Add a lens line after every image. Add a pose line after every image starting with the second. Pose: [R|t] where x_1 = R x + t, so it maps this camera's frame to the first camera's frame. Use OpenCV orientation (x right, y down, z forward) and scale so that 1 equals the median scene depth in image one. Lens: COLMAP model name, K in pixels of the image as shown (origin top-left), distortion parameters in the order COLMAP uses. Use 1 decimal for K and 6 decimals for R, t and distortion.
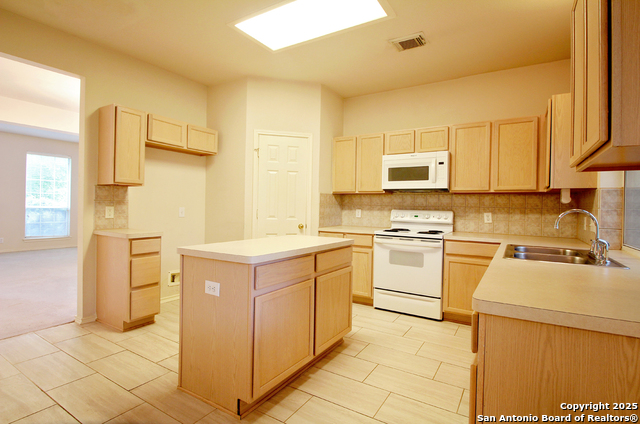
lens RADIAL K [[320.1, 0, 322.8], [0, 320.1, 208.5], [0, 0, 1]] dist [-0.002519, -0.007208]
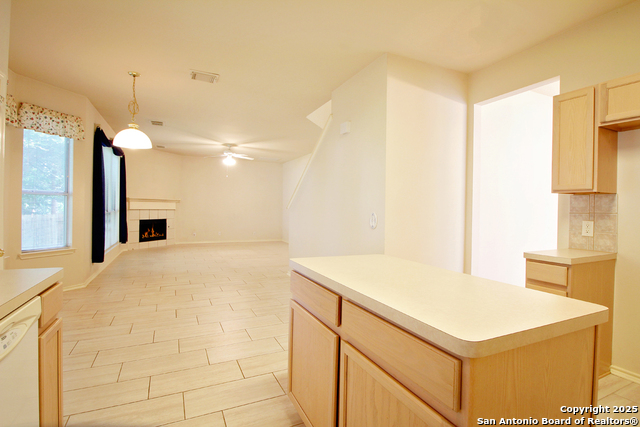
lens RADIAL K [[320.1, 0, 330.4], [0, 320.1, 212.3], [0, 0, 1]] dist [-0.002519, -0.007208]
pose [[-0.529149, -0.013705, -0.848418, 0.314525], [-0.031964, 0.999482, 0.003790, -0.010020], [0.847926, 0.029125, -0.529313, 0.826627]]
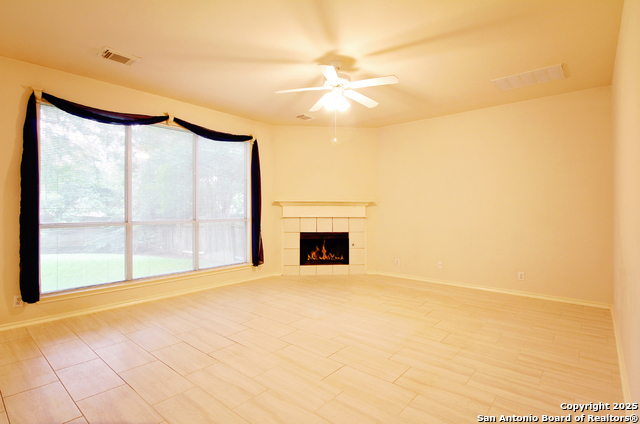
lens RADIAL K [[320.1, 0, 323.6], [0, 320.1, 210.3], [0, 0, 1]] dist [-0.002519, -0.007208]
pose [[-0.988077, -0.018171, 0.152881, -1.335964], [-0.016416, 0.999784, 0.012732, -0.035578], [-0.153080, 0.010071, -0.988163, -0.056669]]
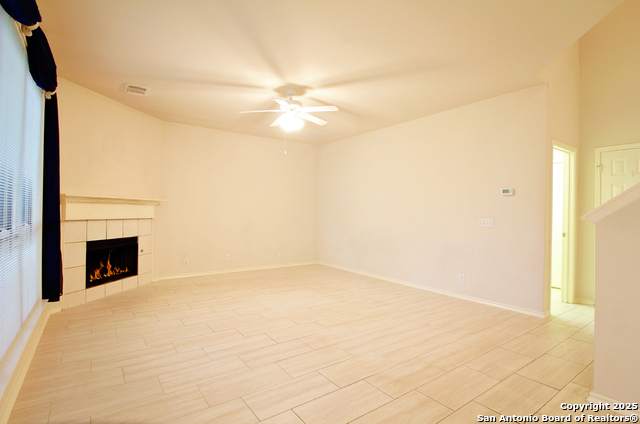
lens RADIAL K [[320.1, 0, 324.9], [0, 320.1, 211.5], [0, 0, 1]] dist [-0.002519, -0.007208]
pose [[-0.378423, -0.021872, -0.925374, -0.229297], [-0.024519, 0.999607, -0.013599, -0.011911], [0.925308, 0.017543, -0.378811, -0.442816]]
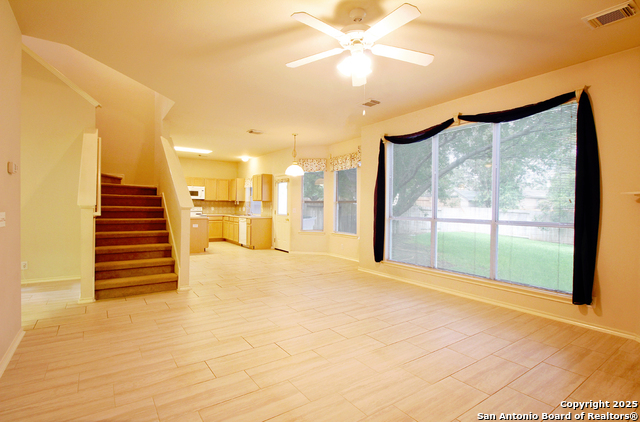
lens RADIAL K [[318.5, 0, 324.3], [0, 318.5, 210.4], [0, 0, 1]] dist [-0.004498, -0.003972]
pose [[0.394122, -0.024296, 0.918737, -1.907079], [-0.000489, 0.999645, 0.026646, -0.038146], [-0.919058, -0.010951, 0.393970, -1.205555]]
